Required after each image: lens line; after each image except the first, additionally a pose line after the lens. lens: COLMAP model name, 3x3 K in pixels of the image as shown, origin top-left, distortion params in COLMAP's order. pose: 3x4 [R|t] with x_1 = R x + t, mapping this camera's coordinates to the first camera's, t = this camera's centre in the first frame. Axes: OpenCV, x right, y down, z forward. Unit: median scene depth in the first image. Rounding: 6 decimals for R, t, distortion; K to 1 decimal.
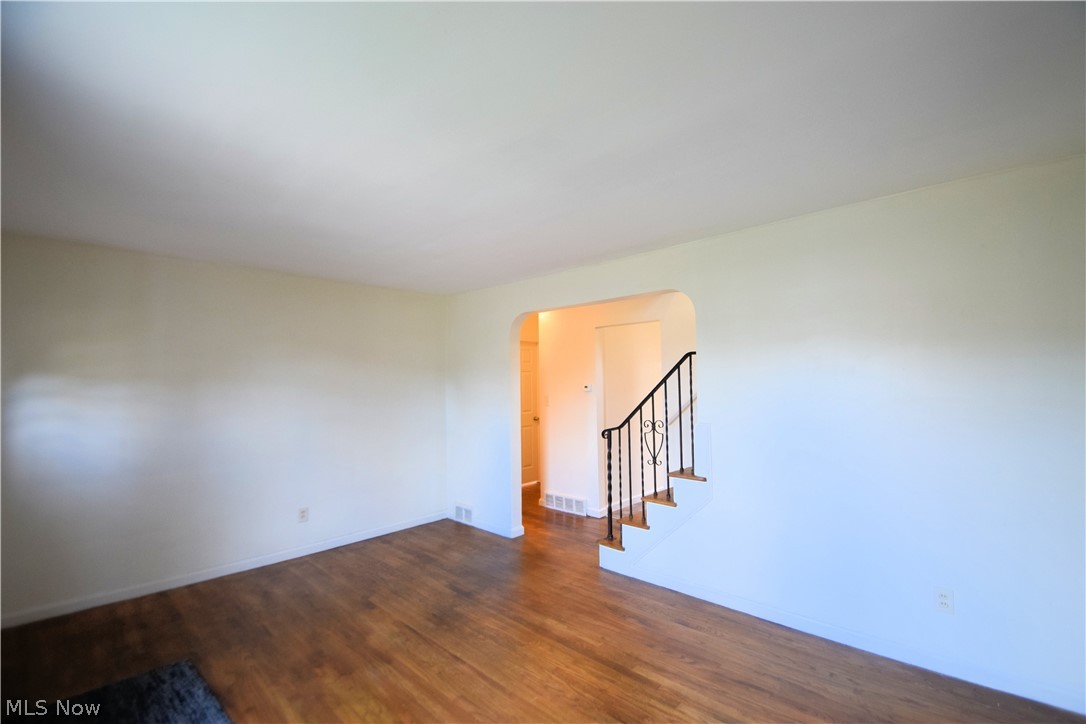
lens RADIAL K [[471.2, 0, 549.7], [0, 471.2, 365.7], [0, 0, 1]] dist [-0.004215, -0.001029]
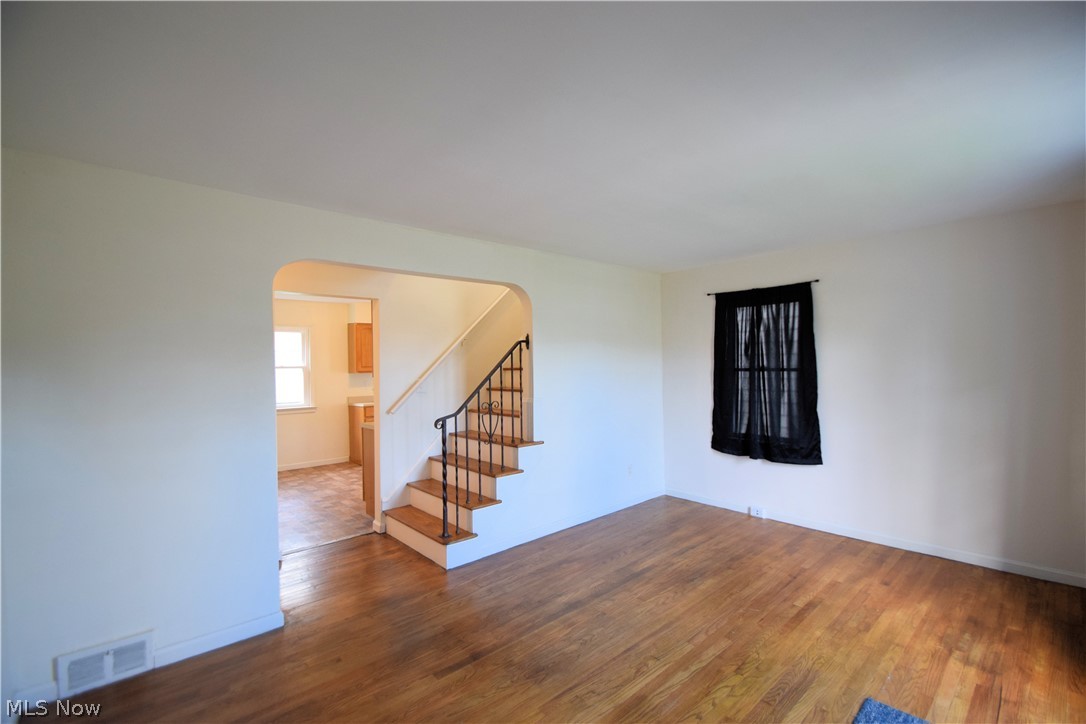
lens RADIAL K [[471.2, 0, 549.7], [0, 471.2, 361.5], [0, 0, 1]] dist [-0.004215, -0.001029]
pose [[0.092083, 0.014975, 0.995639, -0.965404], [-0.014202, 0.999805, -0.013724, 0.042908], [-0.995650, -0.012877, 0.092278, 0.889263]]
